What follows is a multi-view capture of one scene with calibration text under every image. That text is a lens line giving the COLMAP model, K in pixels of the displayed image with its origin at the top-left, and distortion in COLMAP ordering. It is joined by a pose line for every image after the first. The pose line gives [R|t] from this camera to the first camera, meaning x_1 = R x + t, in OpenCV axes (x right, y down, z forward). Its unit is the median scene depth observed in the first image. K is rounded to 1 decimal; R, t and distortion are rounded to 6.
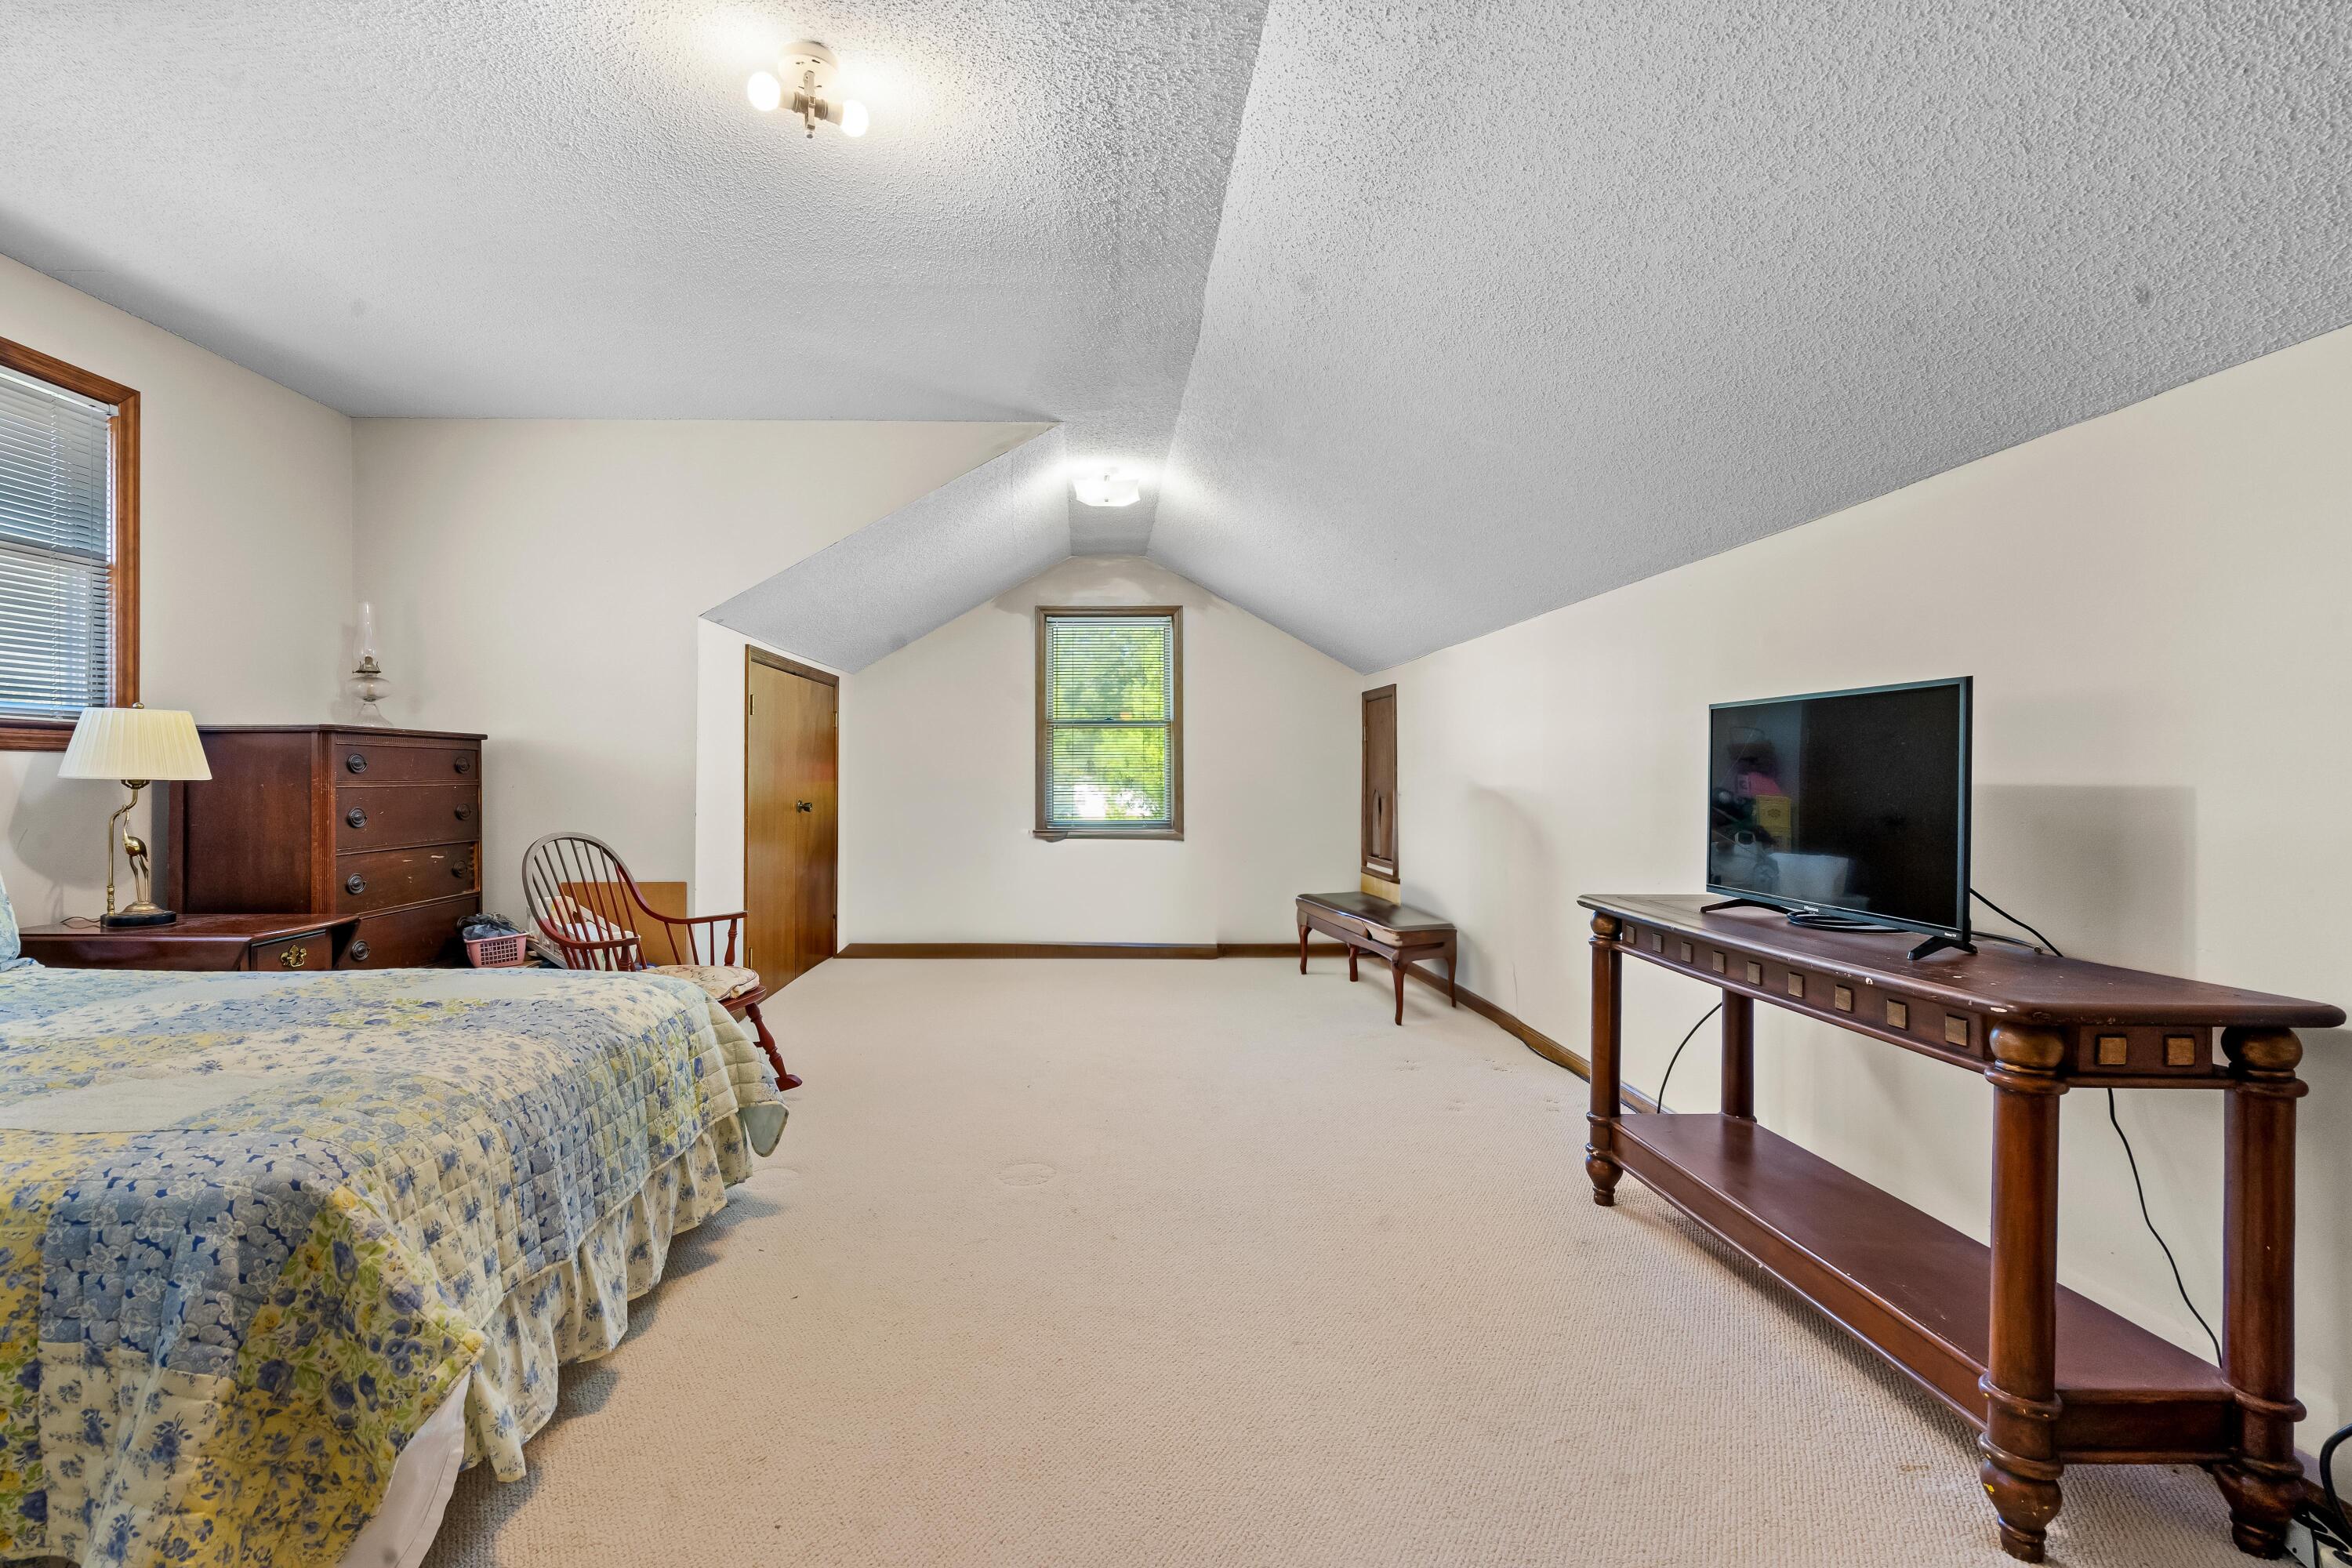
lens RADIAL K [[1081.3, 0, 1156.1], [0, 1081.3, 760.9], [0, 0, 1]] dist [-0.001161, -0.000482]
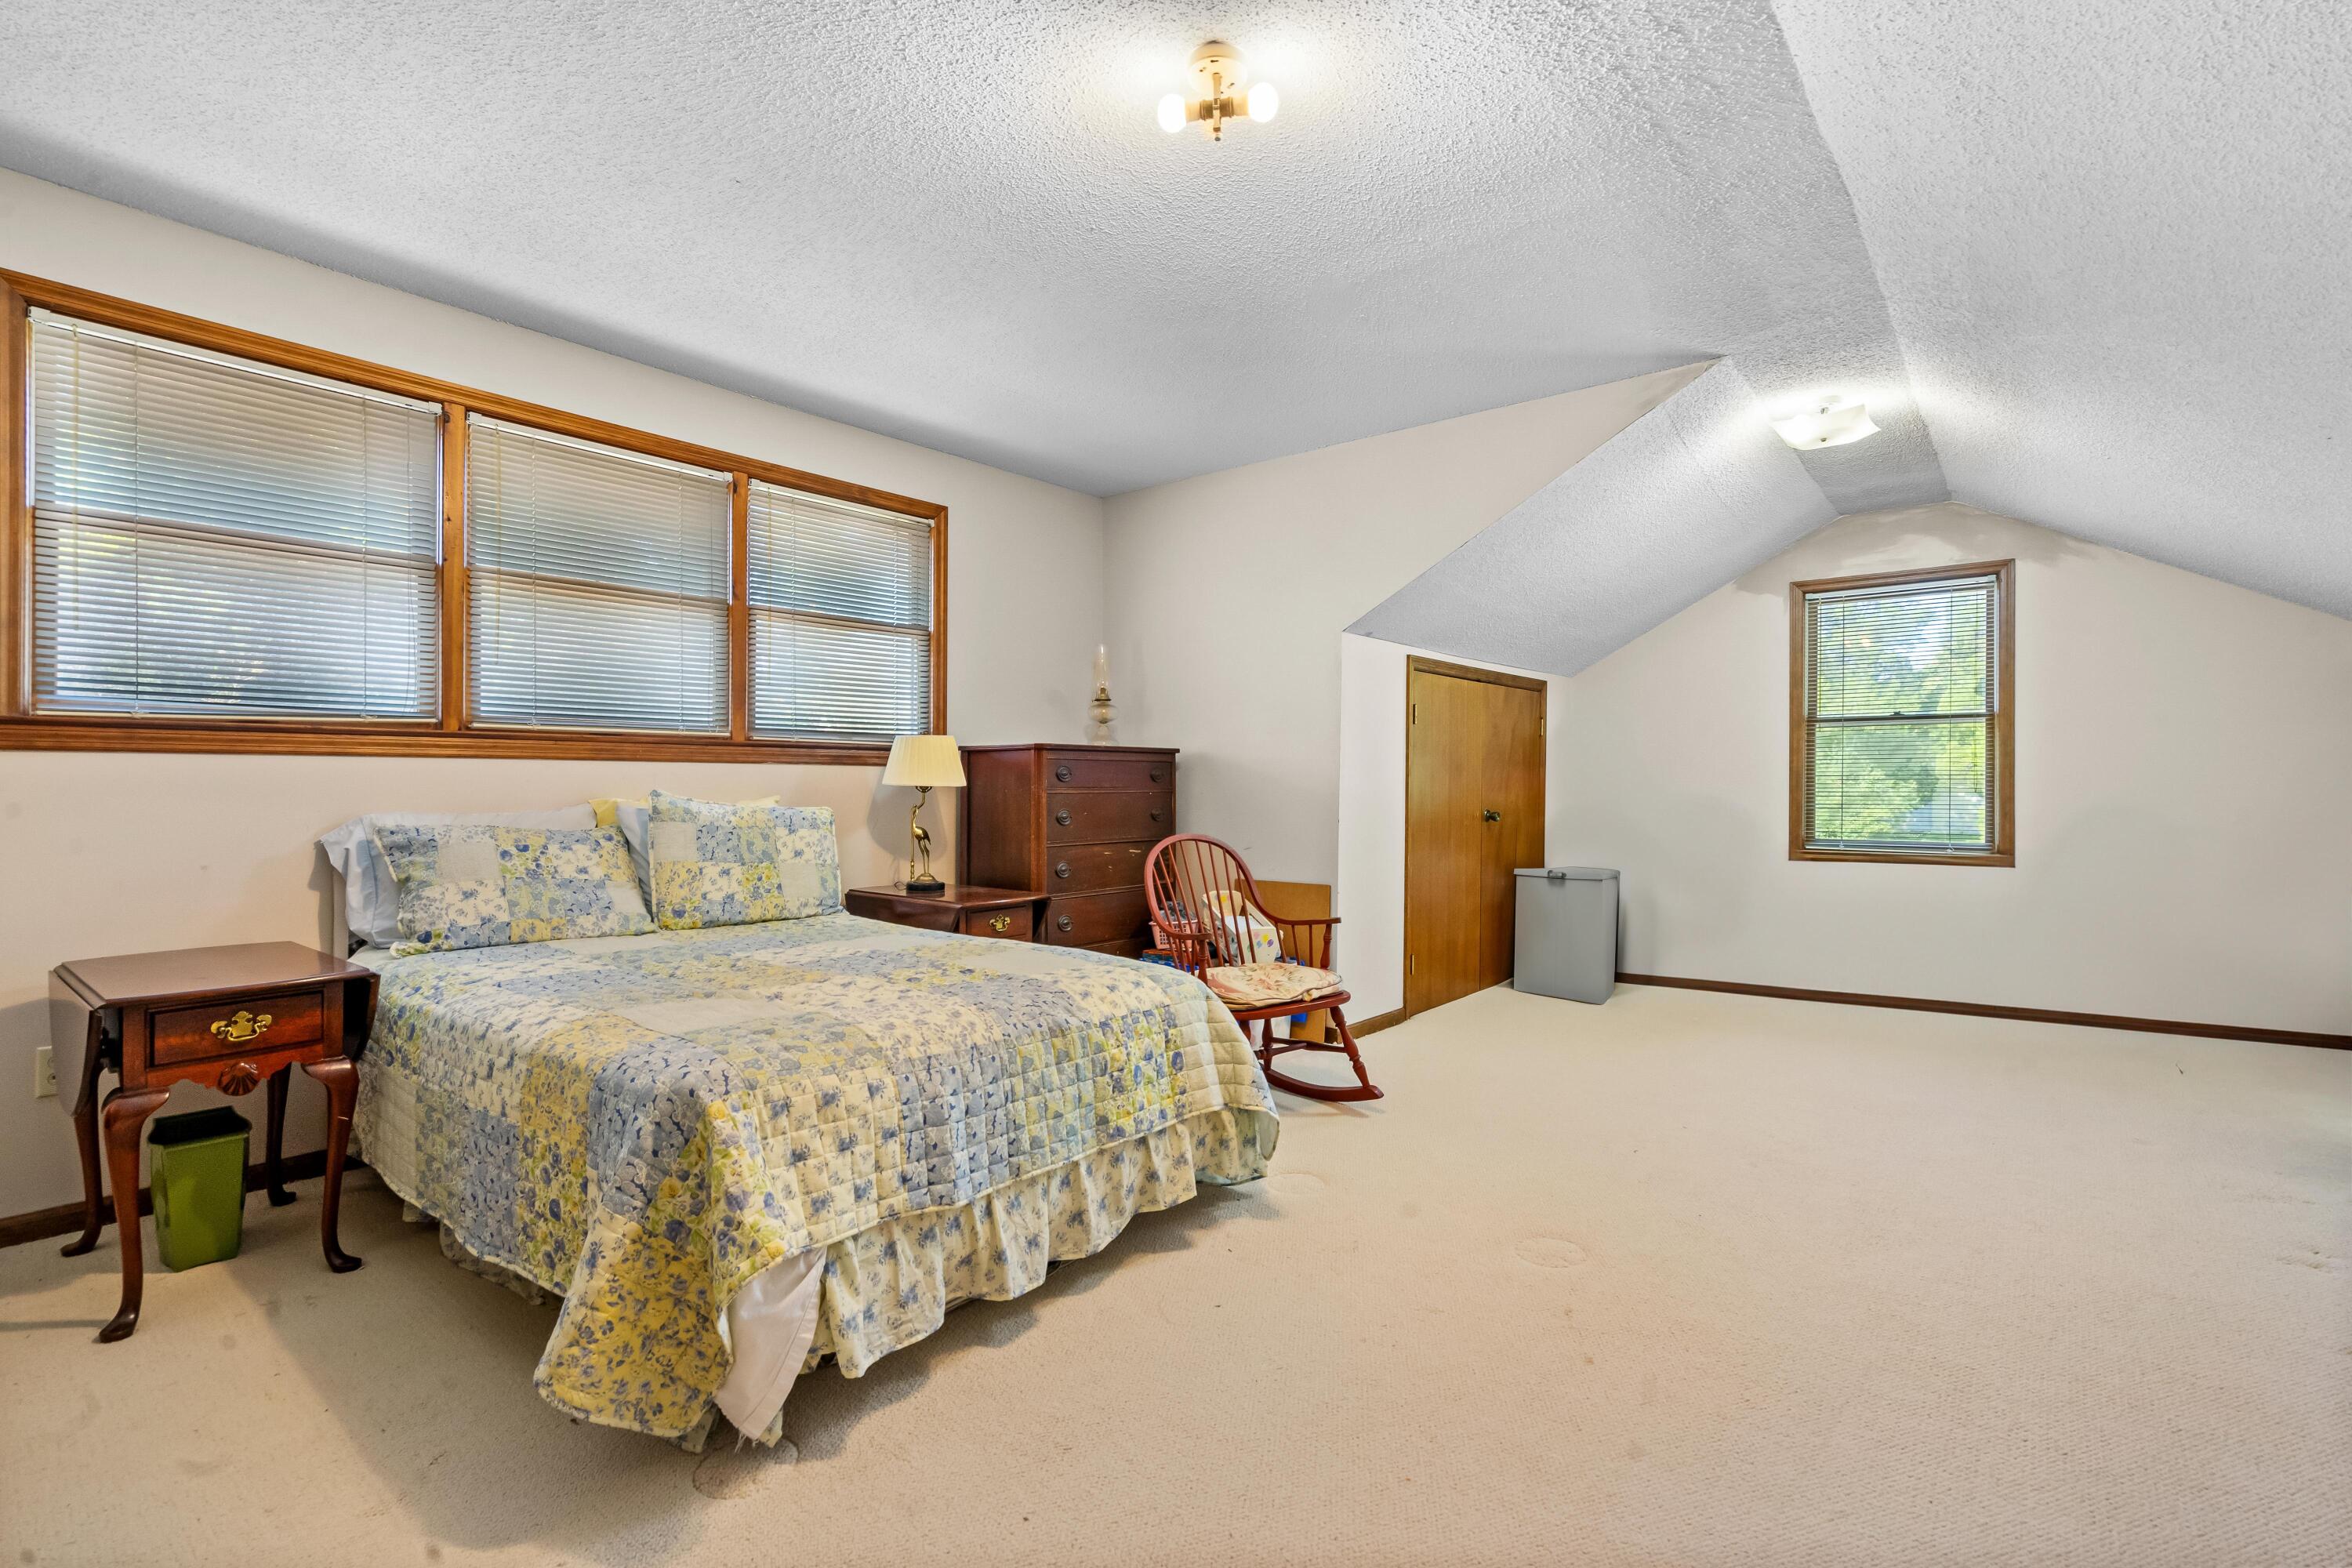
lens RADIAL K [[1079.0, 0, 1176.8], [0, 1079.0, 774.6], [0, 0, 1]] dist [-0.004489, 0.000317]
pose [[0.750871, -0.002196, -0.660446, 0.347623], [0.005387, 0.999982, 0.002800, 0.001275], [0.660427, -0.005660, 0.750869, 0.266610]]
